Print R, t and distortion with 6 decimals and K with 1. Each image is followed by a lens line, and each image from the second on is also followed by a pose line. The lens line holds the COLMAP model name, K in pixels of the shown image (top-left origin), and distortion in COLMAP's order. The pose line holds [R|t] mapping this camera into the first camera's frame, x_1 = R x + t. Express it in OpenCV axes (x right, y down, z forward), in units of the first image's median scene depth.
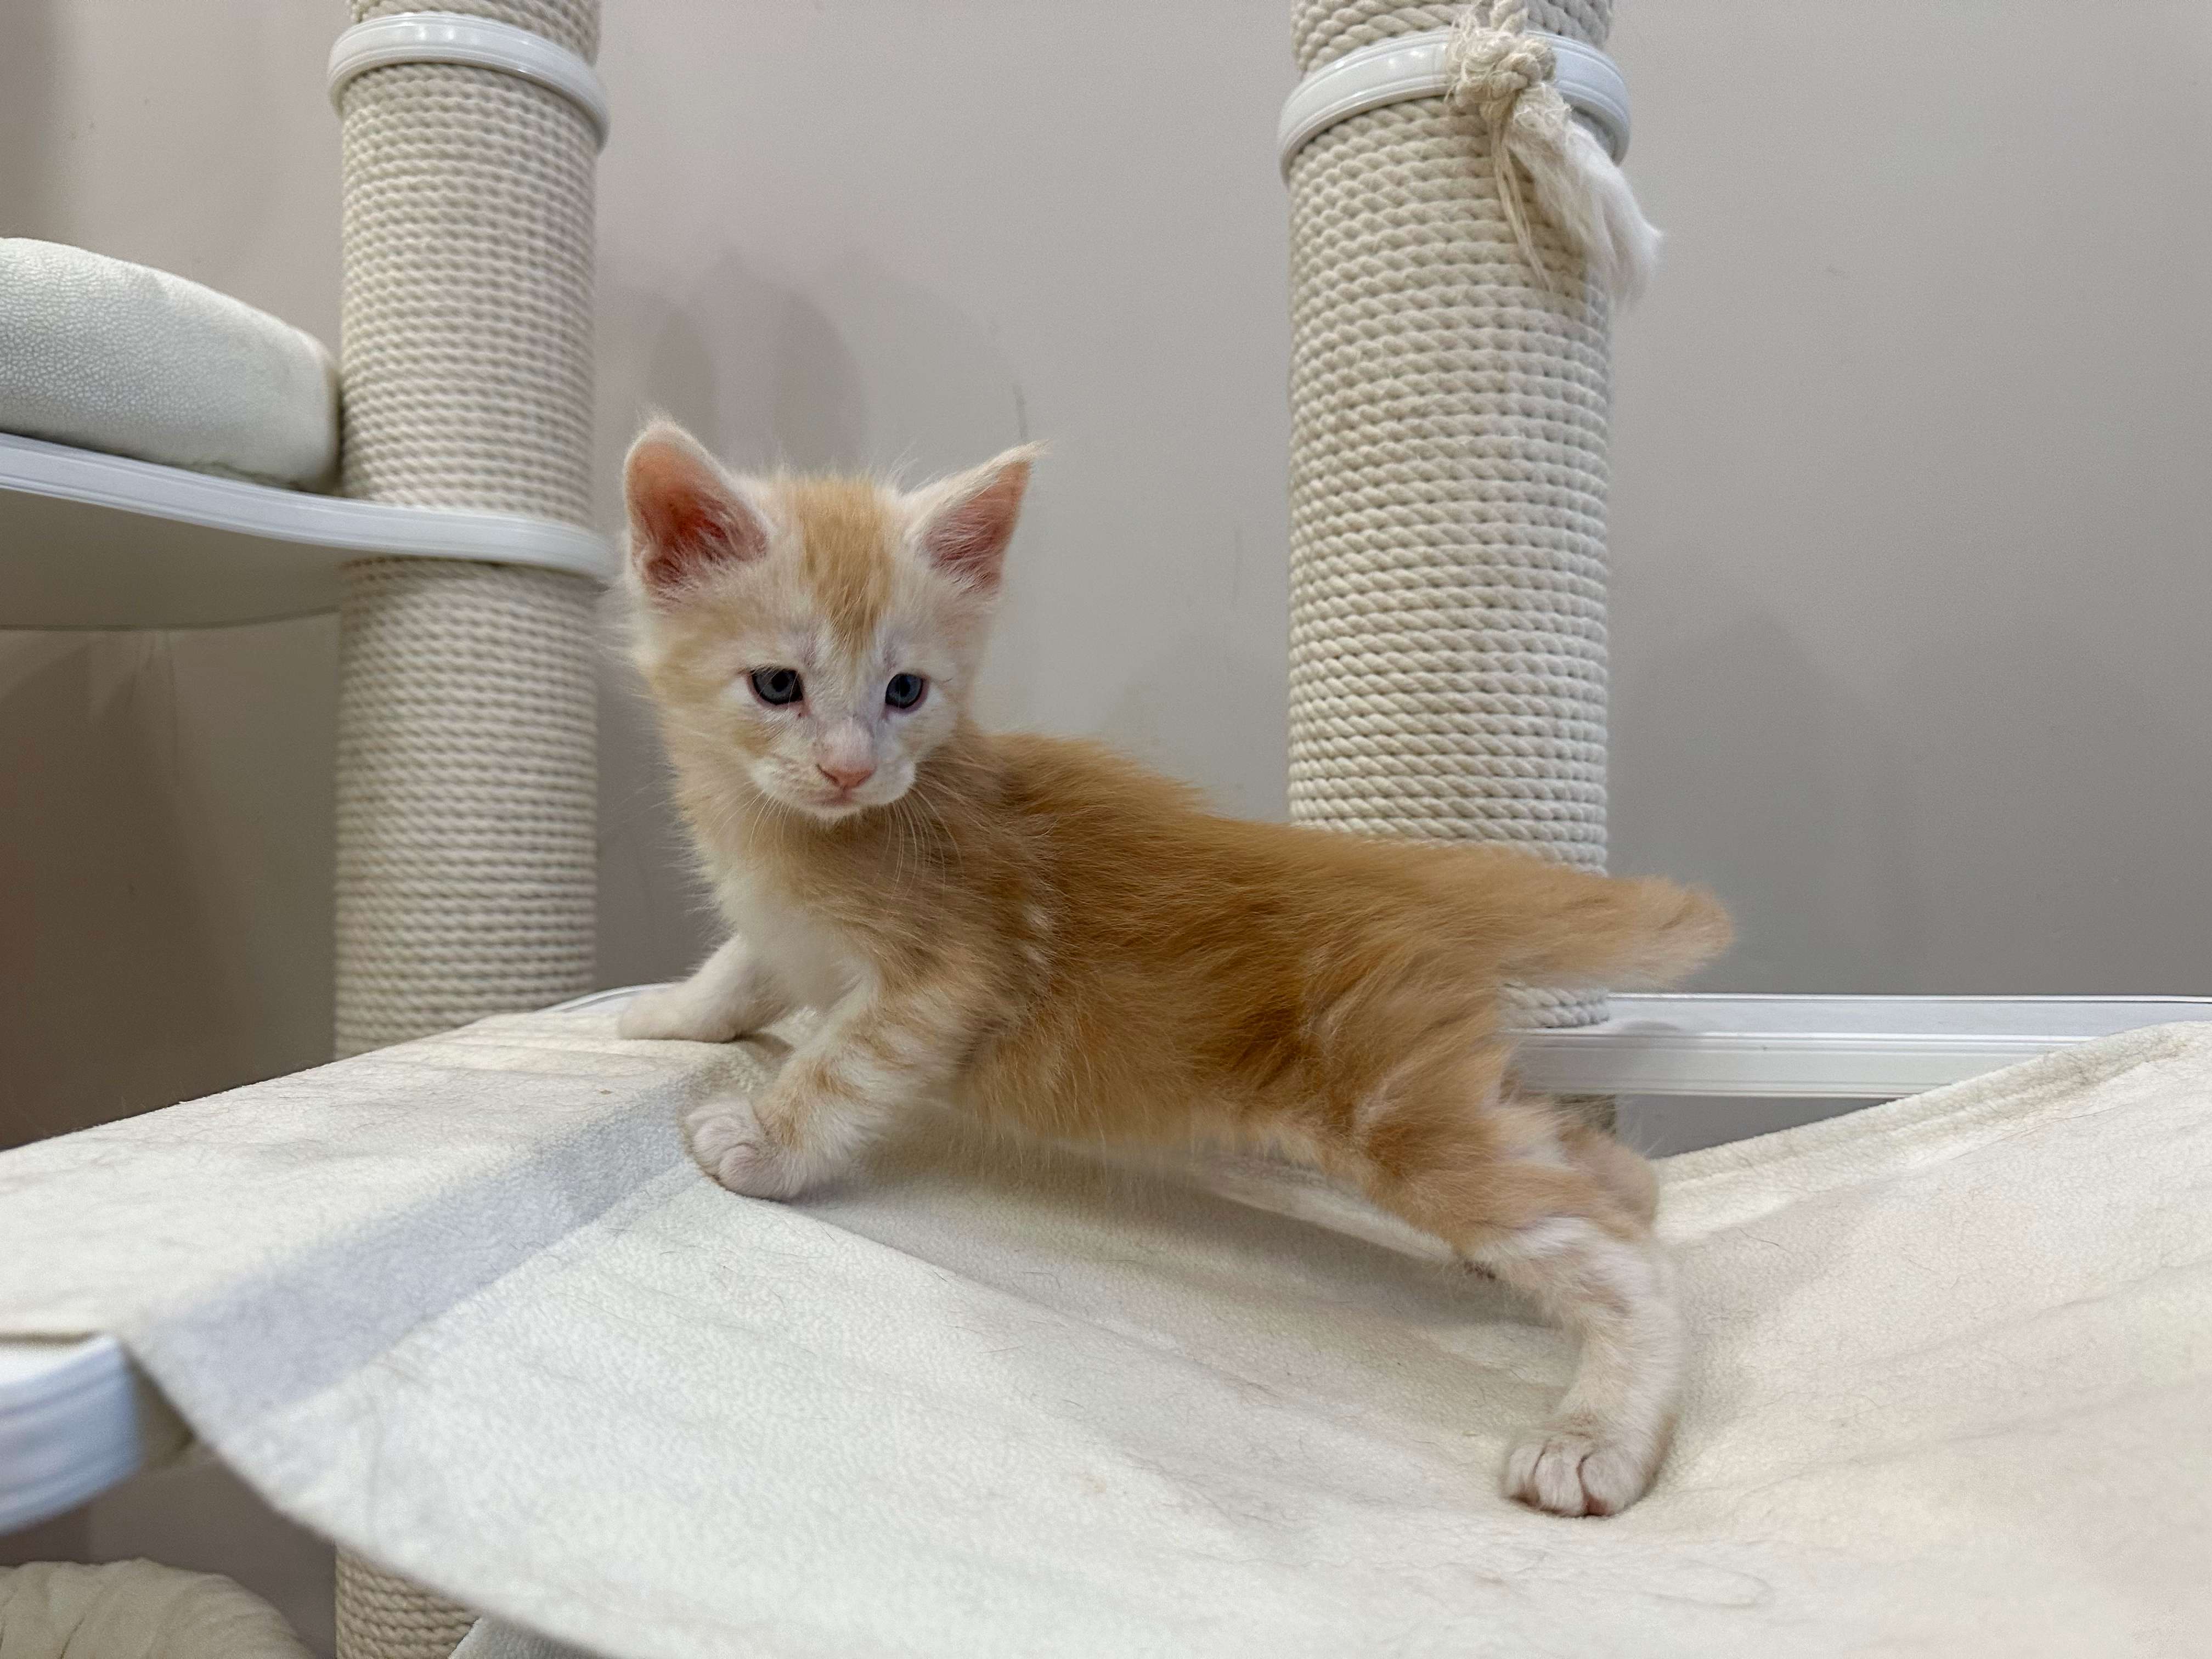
lens RADIAL K [[1575.6, 0, 1092.5], [0, 1575.6, 821.1], [0, 0, 1]] dist [0.014432, -0.039846]
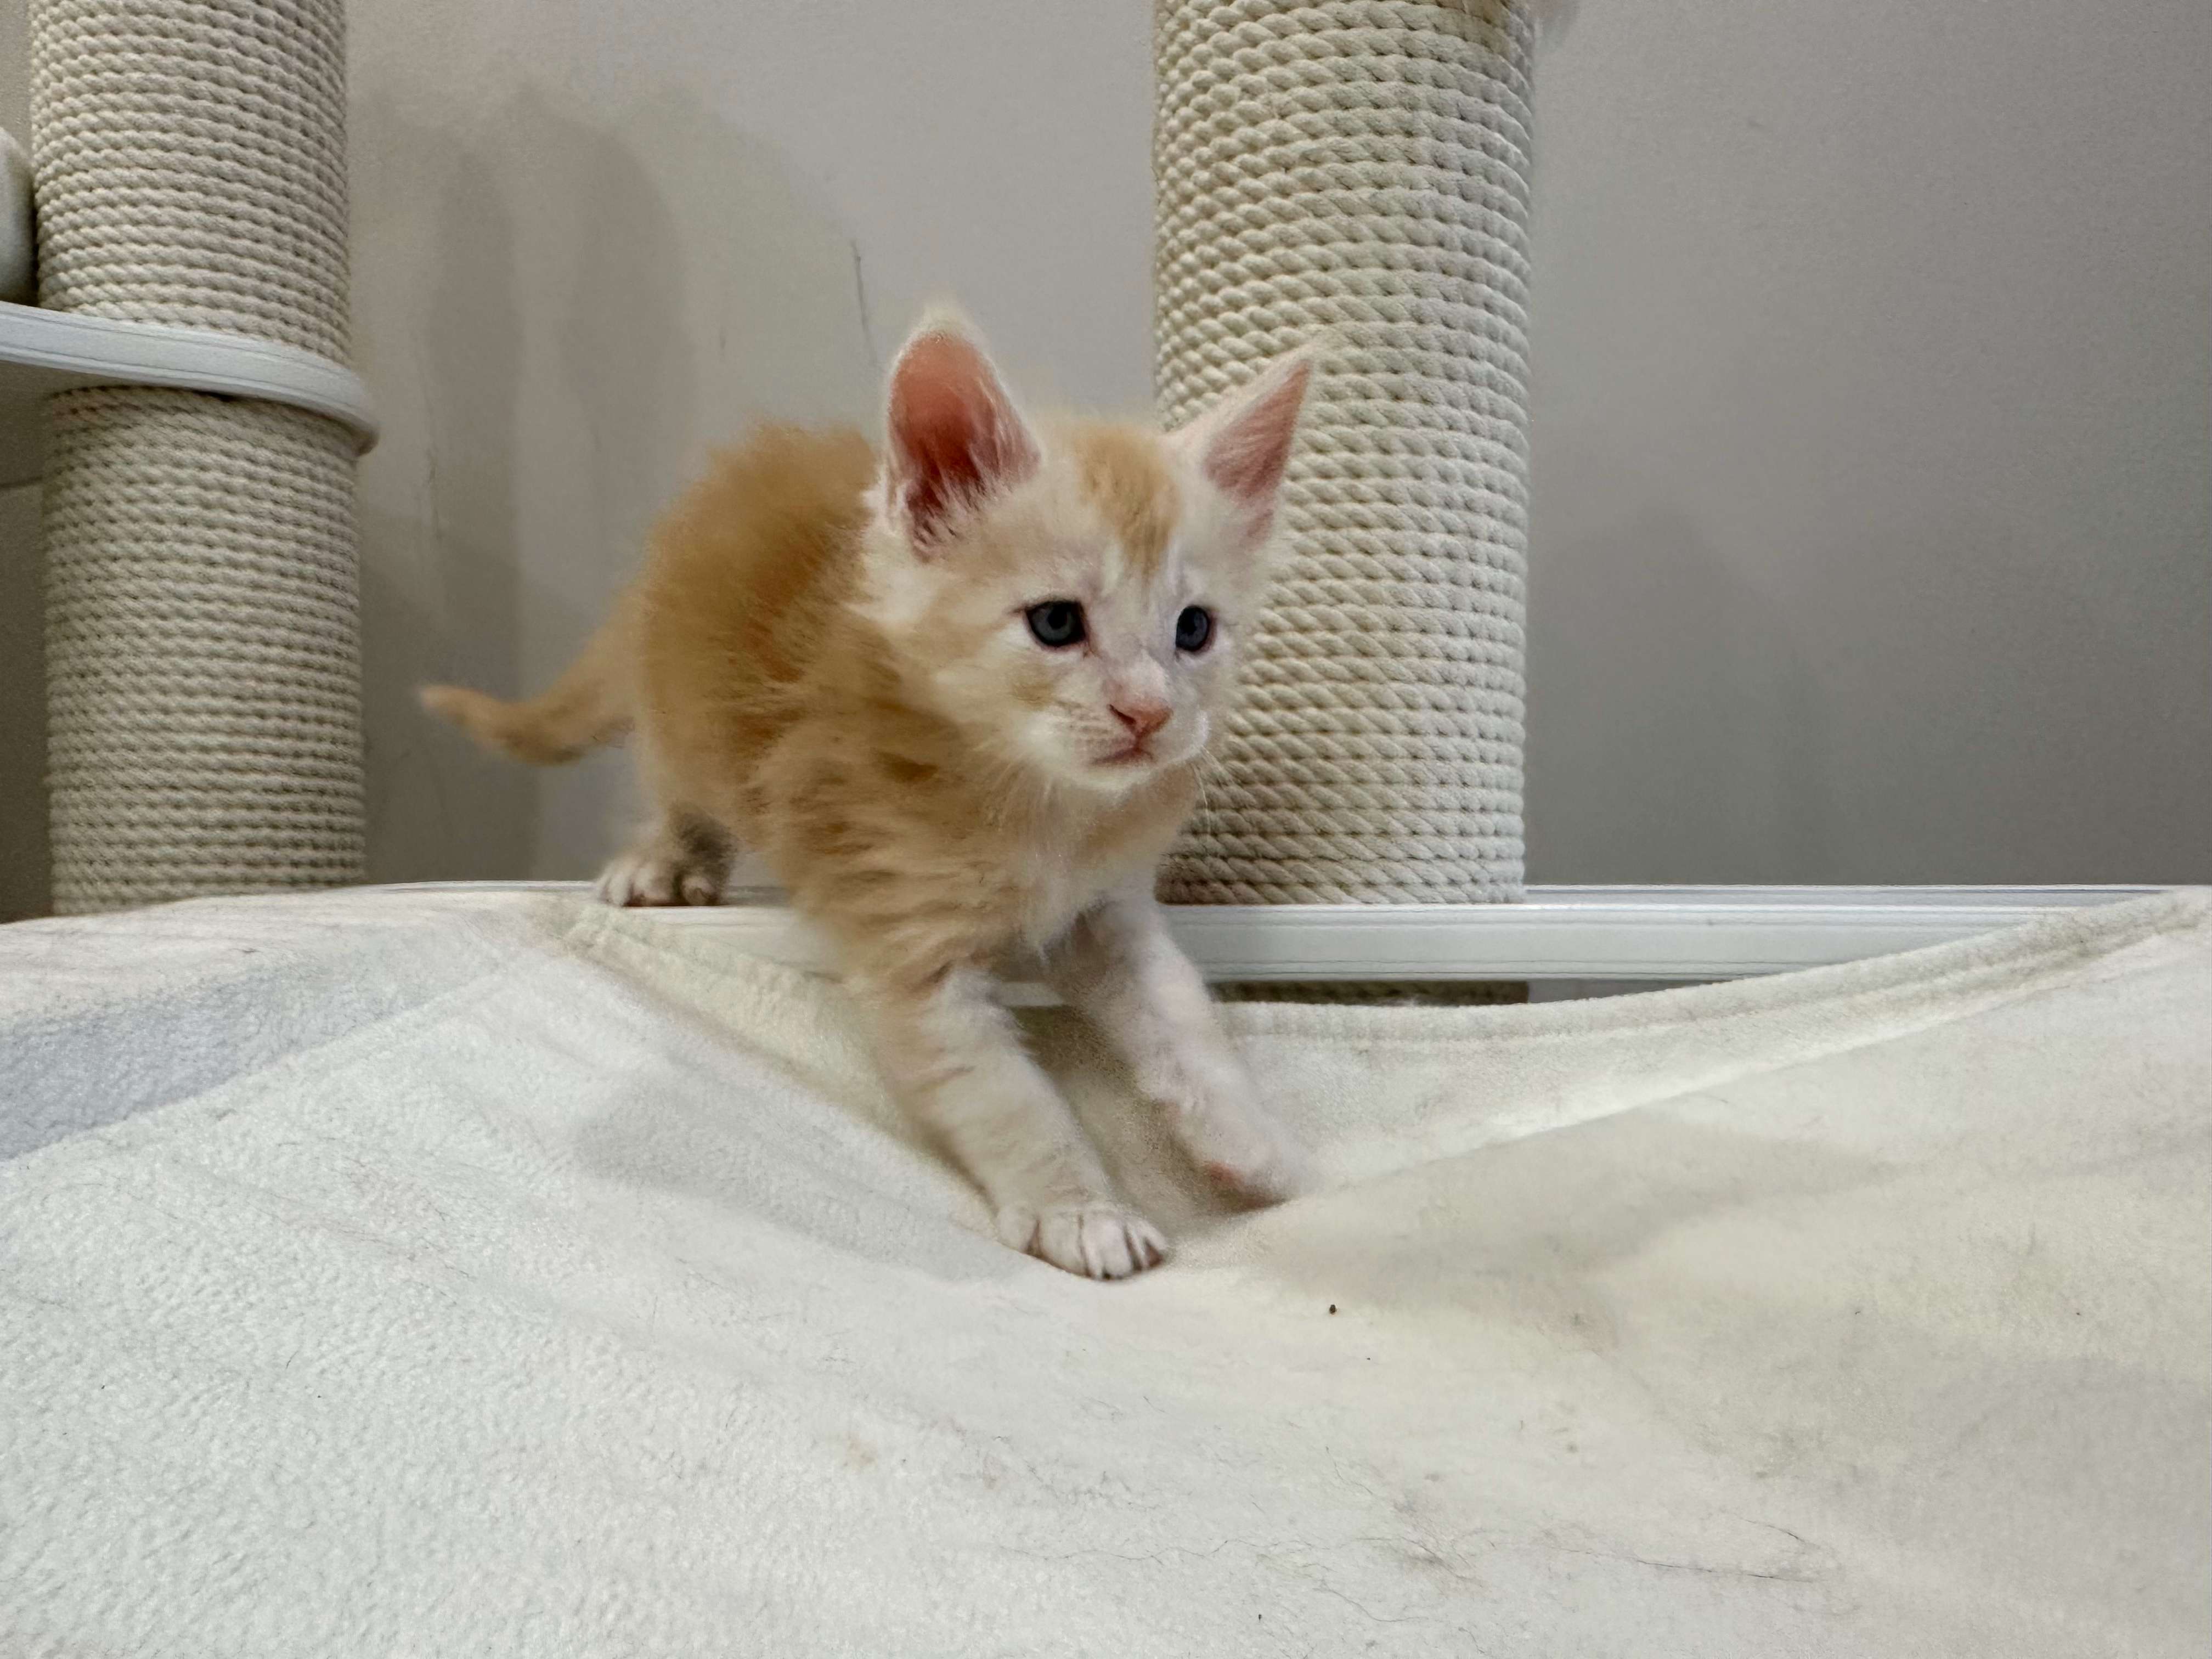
lens RADIAL K [[1534.5, 0, 1055.6], [0, 1534.5, 901.3], [0, 0, 1]] dist [-0.024846, 0.016502]
pose [[0.998402, -0.005060, 0.056277, 0.026671], [0.001707, 0.998229, 0.059469, 0.078312], [-0.056479, -0.059278, 0.996642, 0.185519]]
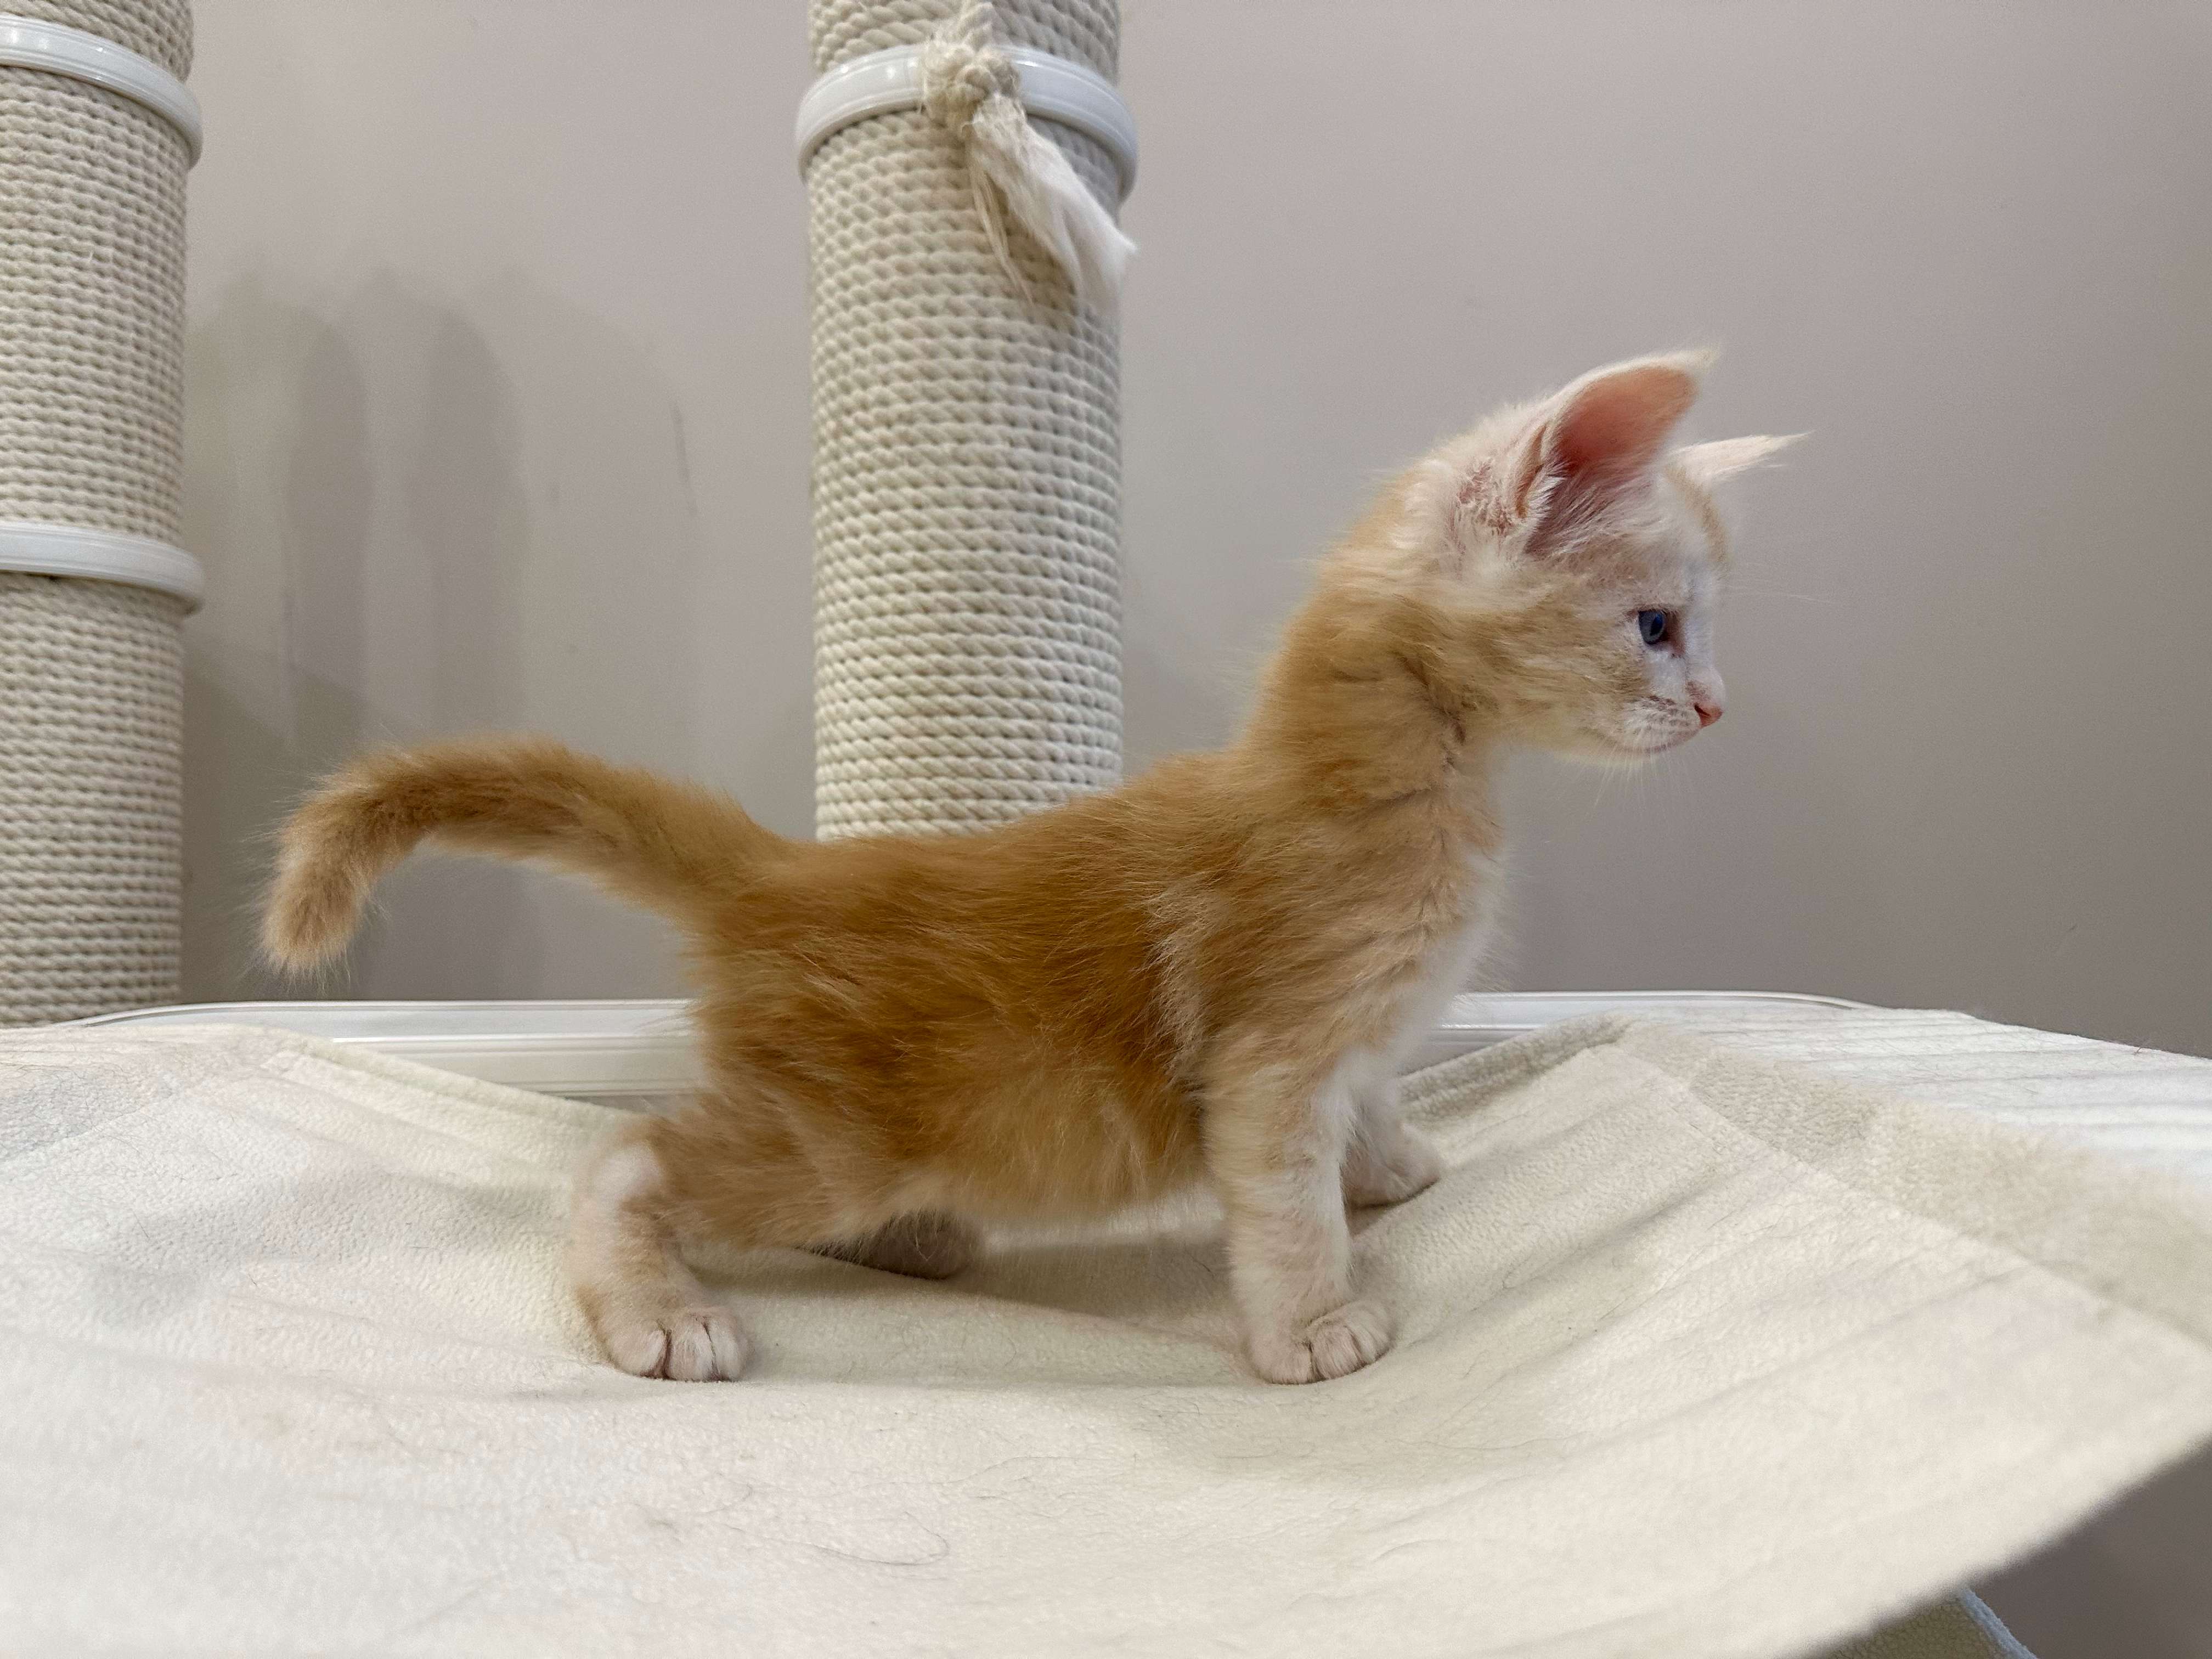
lens RADIAL K [[1575.6, 0, 1100.1], [0, 1575.6, 852.4], [0, 0, 1]] dist [0.014432, -0.039846]
pose [[0.997112, -0.006759, 0.075650, 0.247248], [0.007919, 0.999855, -0.015047, 0.034015], [-0.075538, 0.015603, 0.997021, -0.012890]]
